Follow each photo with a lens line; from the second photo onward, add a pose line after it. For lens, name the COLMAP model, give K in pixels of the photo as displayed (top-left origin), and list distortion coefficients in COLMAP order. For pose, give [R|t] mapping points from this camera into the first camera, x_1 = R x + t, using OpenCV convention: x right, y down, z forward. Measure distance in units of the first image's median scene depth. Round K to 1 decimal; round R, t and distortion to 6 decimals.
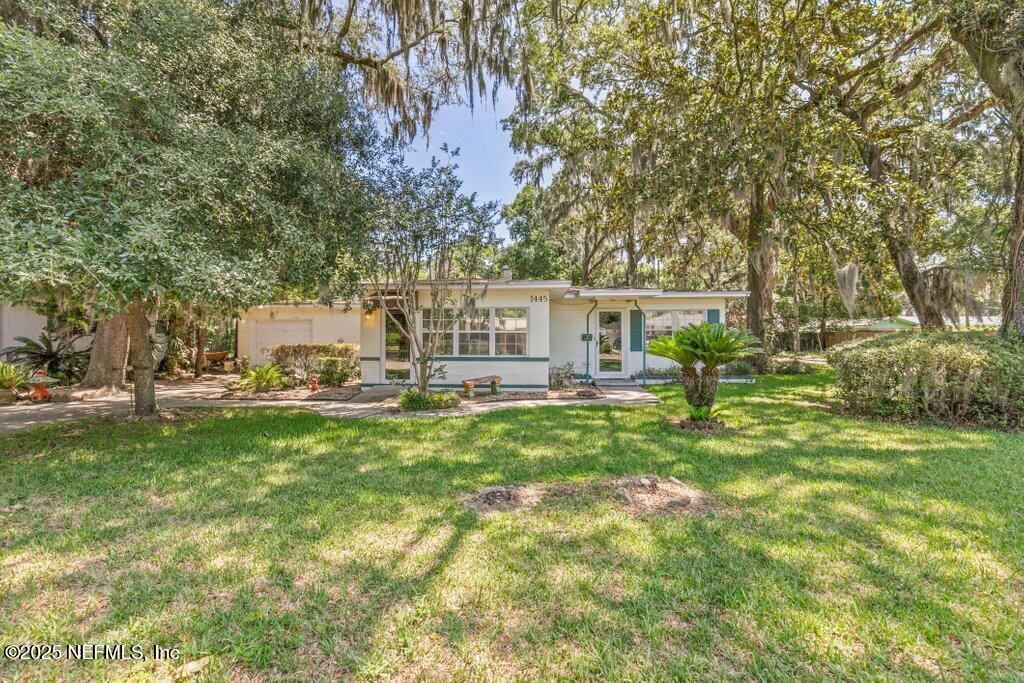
lens RADIAL K [[455.6, 0, 512.8], [0, 455.6, 346.1], [0, 0, 1]] dist [0.001924, 0.000139]
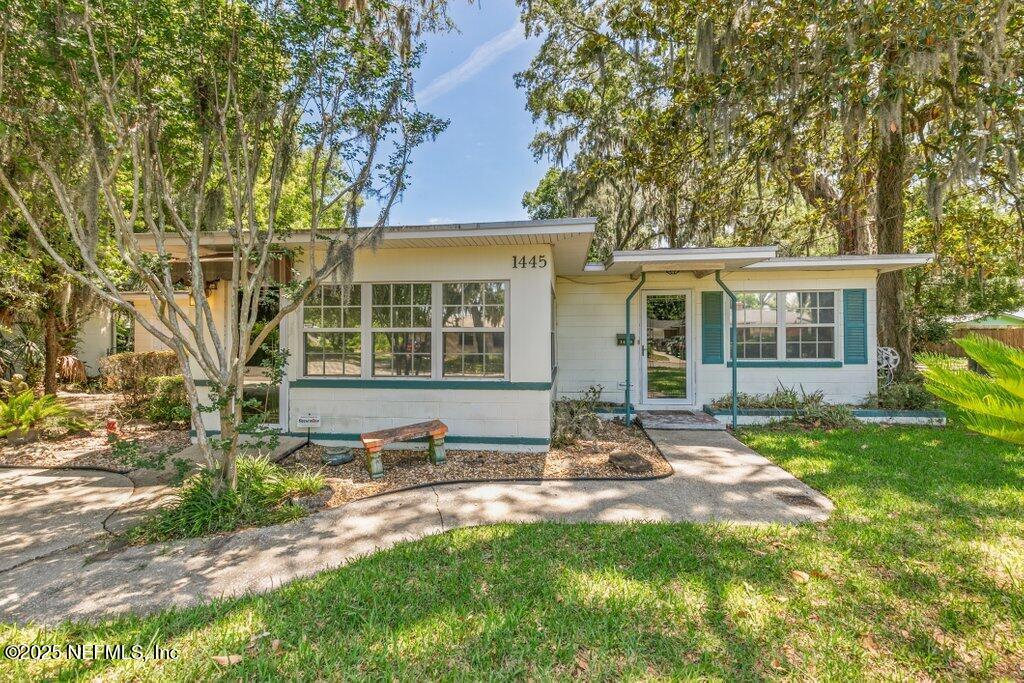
lens RADIAL K [[455.6, 0, 512.8], [0, 455.6, 346.1], [0, 0, 1]] dist [0.001924, 0.000139]
pose [[0.997872, -0.002286, -0.065164, 0.055666], [0.002204, 0.999997, -0.001338, -0.010136], [0.065167, 0.001191, 0.997874, 0.402317]]
